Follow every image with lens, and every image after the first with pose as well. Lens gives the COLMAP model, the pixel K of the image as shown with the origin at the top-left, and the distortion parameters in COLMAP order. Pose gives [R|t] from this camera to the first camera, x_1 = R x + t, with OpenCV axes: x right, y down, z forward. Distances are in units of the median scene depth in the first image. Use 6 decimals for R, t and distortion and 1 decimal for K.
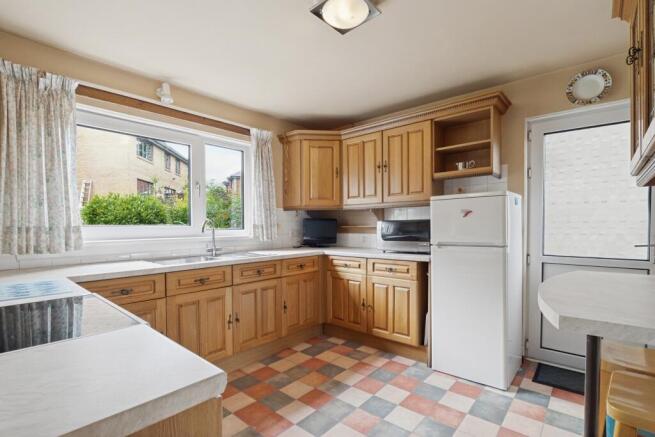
lens RADIAL K [[309.2, 0, 329.5], [0, 309.2, 230.6], [0, 0, 1]] dist [-0.001943, -0.000298]
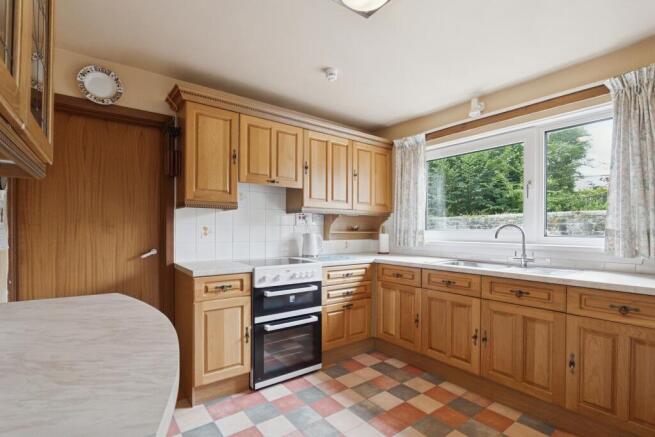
lens RADIAL K [[309.2, 0, 329.5], [0, 309.2, 230.6], [0, 0, 1]] dist [-0.001943, -0.000298]
pose [[-0.203601, 0.008472, -0.979017, 0.737733], [-0.021488, 0.999683, 0.013120, -0.022437], [0.978818, 0.023709, -0.203355, 0.857446]]
